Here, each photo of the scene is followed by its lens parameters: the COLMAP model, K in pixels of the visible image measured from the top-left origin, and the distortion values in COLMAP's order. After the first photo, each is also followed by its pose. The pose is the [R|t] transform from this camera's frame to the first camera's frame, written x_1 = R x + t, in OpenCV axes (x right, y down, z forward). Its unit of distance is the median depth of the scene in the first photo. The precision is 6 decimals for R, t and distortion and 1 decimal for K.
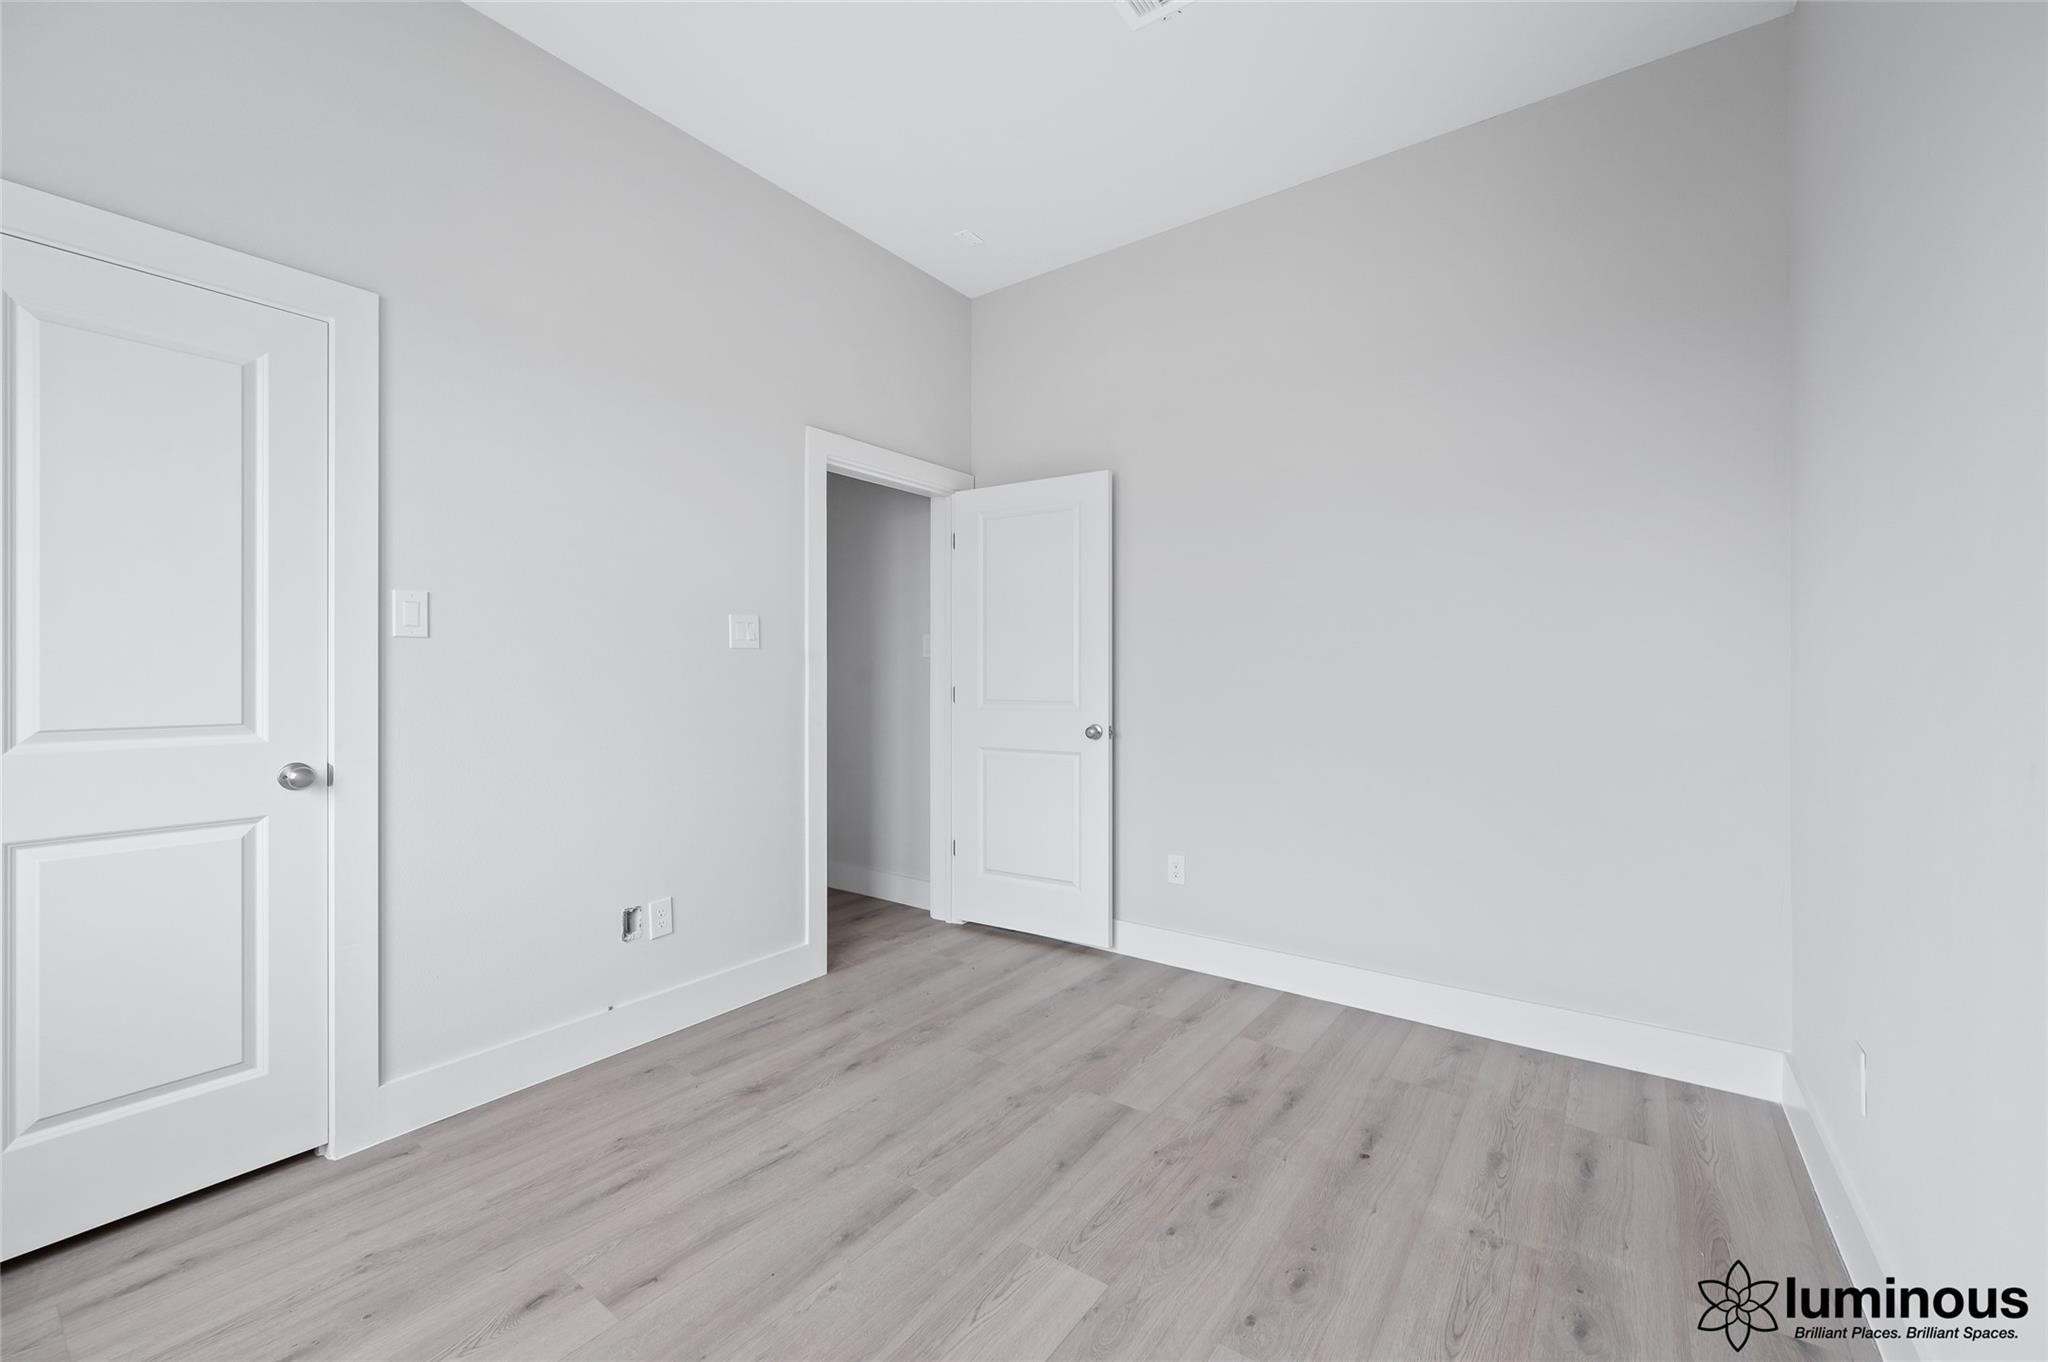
lens RADIAL K [[835.7, 0, 1024.0], [0, 835.7, 681.0], [0, 0, 1]] dist [0.000916, 0.000391]
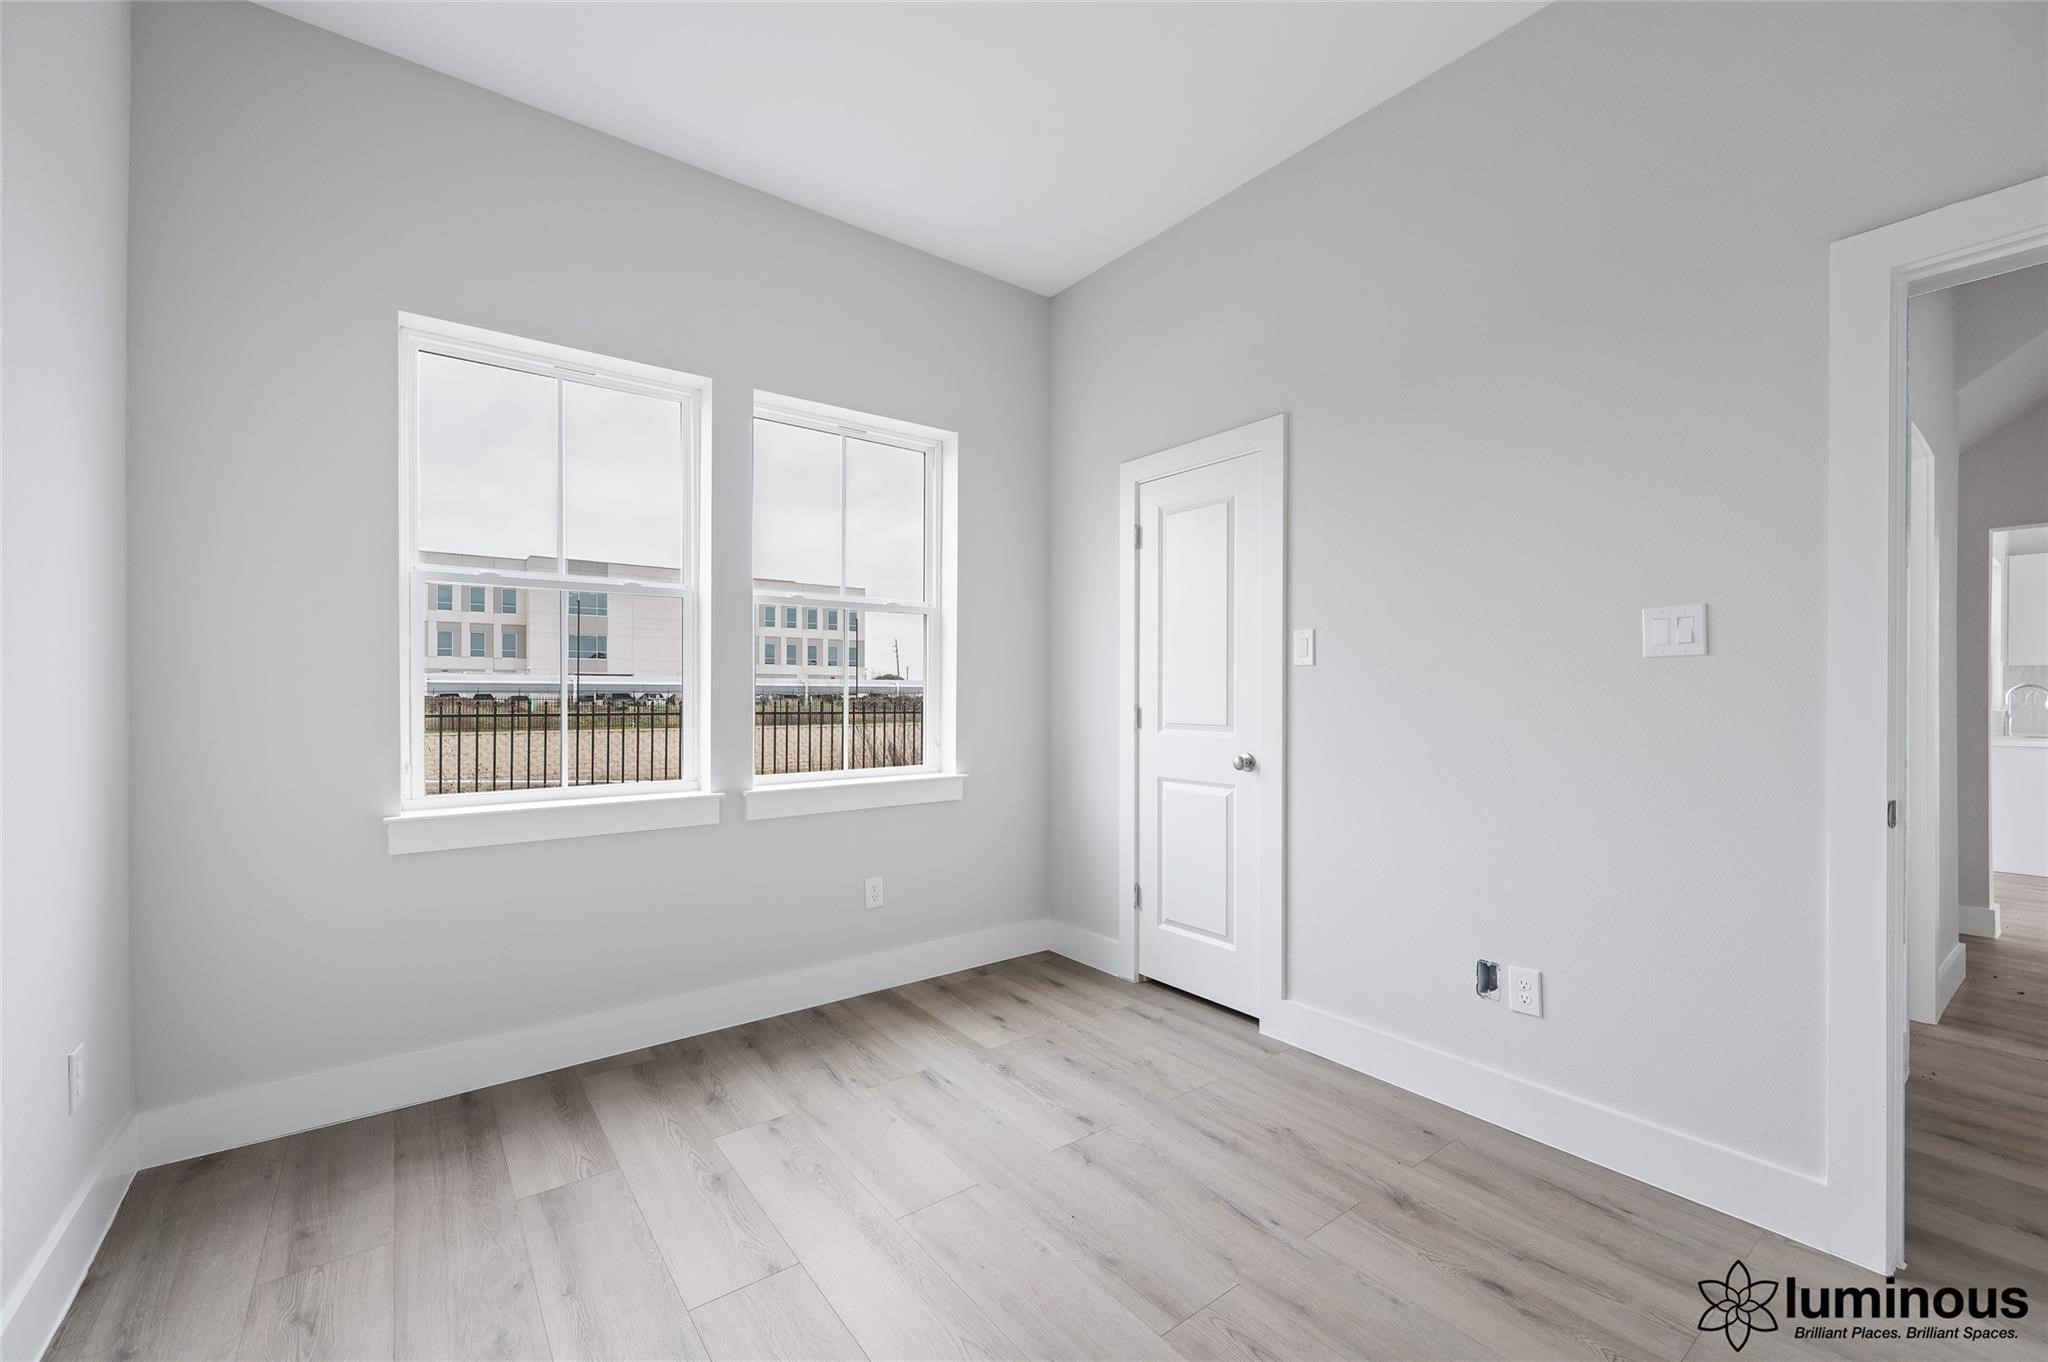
lens RADIAL K [[835.7, 0, 1024.0], [0, 835.7, 681.0], [0, 0, 1]] dist [0.000916, 0.000391]
pose [[-0.293375, -0.012091, -0.955921, 0.680486], [-0.007181, 0.999920, -0.010443, -0.012791], [0.955971, 0.003801, -0.293438, 1.041819]]
